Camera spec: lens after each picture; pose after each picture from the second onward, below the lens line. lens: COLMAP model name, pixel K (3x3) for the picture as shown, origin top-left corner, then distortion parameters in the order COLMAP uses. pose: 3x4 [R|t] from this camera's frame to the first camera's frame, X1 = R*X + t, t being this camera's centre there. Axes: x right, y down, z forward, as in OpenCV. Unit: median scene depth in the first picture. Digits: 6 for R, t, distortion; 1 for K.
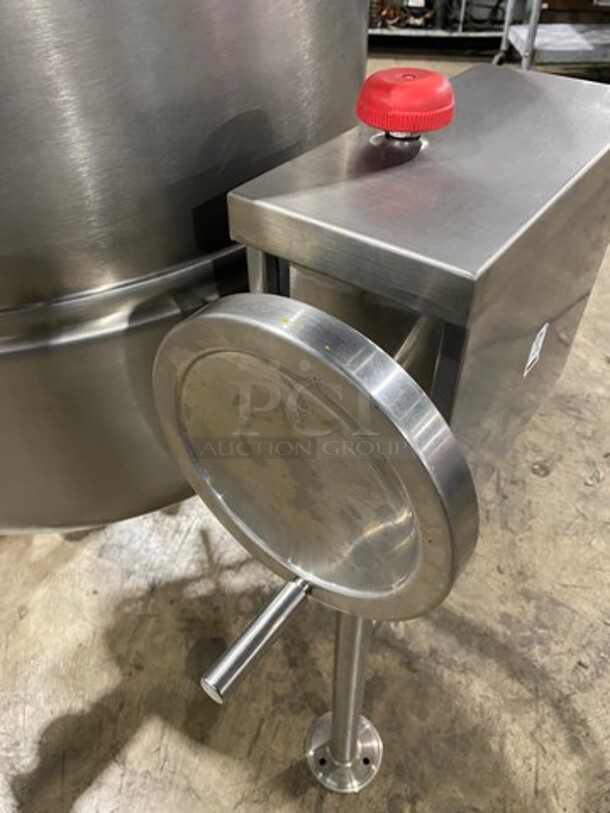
lens RADIAL K [[615.0, 0, 298.1], [0, 615.0, 405.4], [0, 0, 1]] dist [-0.005952, 0.008231]
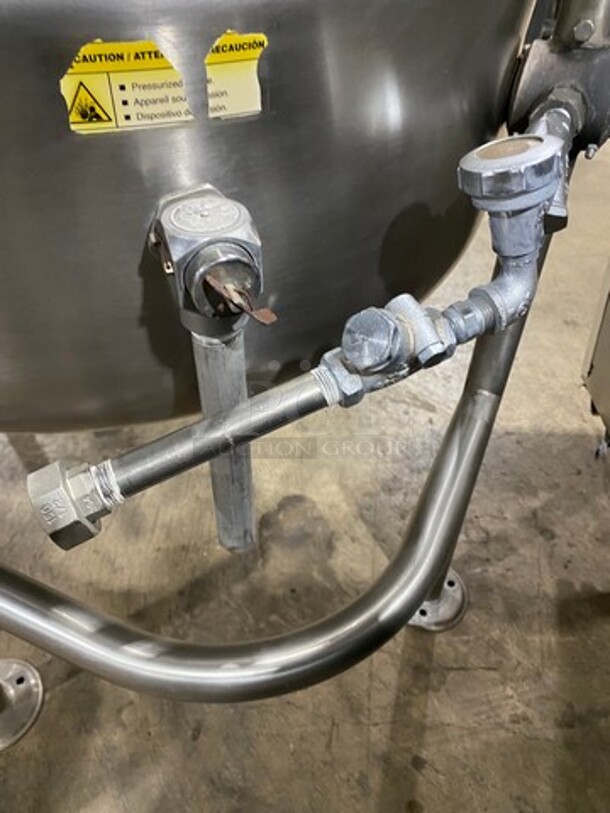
lens RADIAL K [[615.0, 0, 299.1], [0, 615.0, 398.8], [0, 0, 1]] dist [-0.005952, 0.008231]
pose [[-0.975309, 0.155559, -0.156762, -0.302993], [-0.142607, 0.098390, 0.984877, -0.698009], [0.168630, 0.982915, -0.073776, 1.067324]]
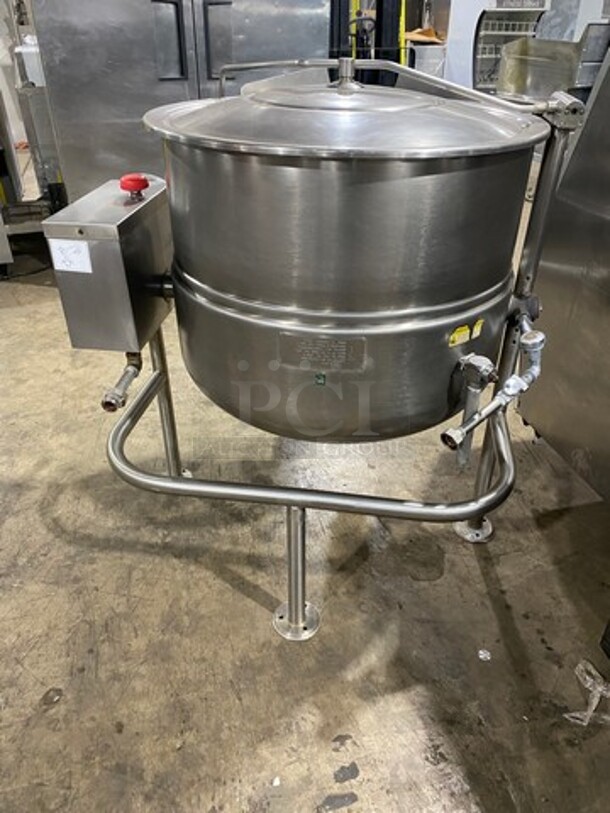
lens RADIAL K [[615.0, 0, 308.4], [0, 615.0, 408.3], [0, 0, 1]] dist [-0.005952, 0.008231]
pose [[-0.873464, 0.276322, -0.400884, 0.380692], [-0.323203, 0.286727, 0.901846, -1.283321], [0.364144, 0.917297, -0.161138, 1.106470]]
